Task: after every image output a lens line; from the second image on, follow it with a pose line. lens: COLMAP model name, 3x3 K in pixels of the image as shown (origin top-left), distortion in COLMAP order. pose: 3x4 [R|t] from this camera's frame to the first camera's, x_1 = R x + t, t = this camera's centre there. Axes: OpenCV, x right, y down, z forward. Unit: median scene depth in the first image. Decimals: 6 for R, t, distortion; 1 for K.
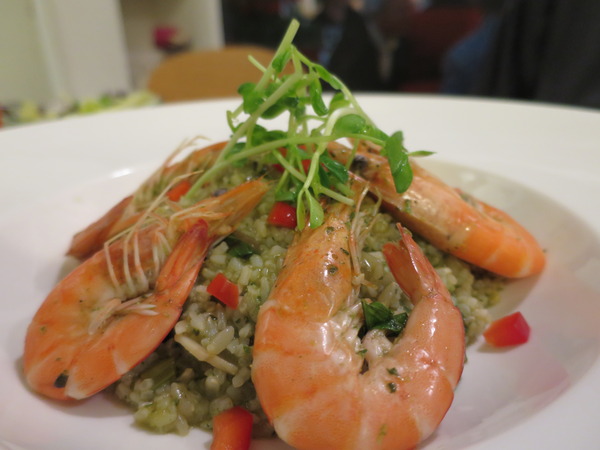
lens RADIAL K [[423.5, 0, 302.9], [0, 423.5, 225.9], [0, 0, 1]] dist [-0.042190, 0.002918]
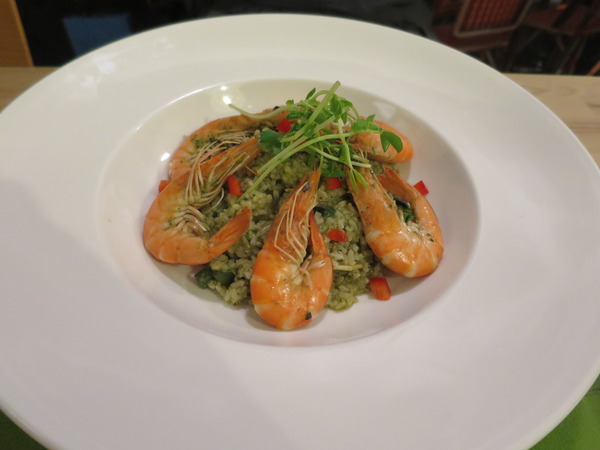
lens RADIAL K [[423.5, 0, 302.9], [0, 423.5, 225.9], [0, 0, 1]] dist [-0.042190, 0.002918]
pose [[0.720387, -0.464202, 0.515324, -1.342109], [0.182431, 0.843657, 0.504938, -0.934944], [-0.669150, -0.269740, 0.692444, -0.225437]]
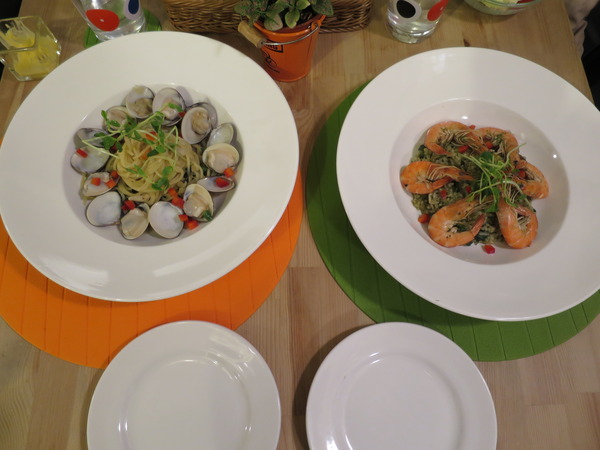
lens RADIAL K [[423.5, 0, 302.9], [0, 423.5, 225.9], [0, 0, 1]] dist [-0.042190, 0.002918]
pose [[0.635071, 0.740394, -0.220232, 0.090531], [-0.312982, 0.507294, 0.802929, -2.839290], [0.706206, -0.440988, 0.553897, -2.683104]]
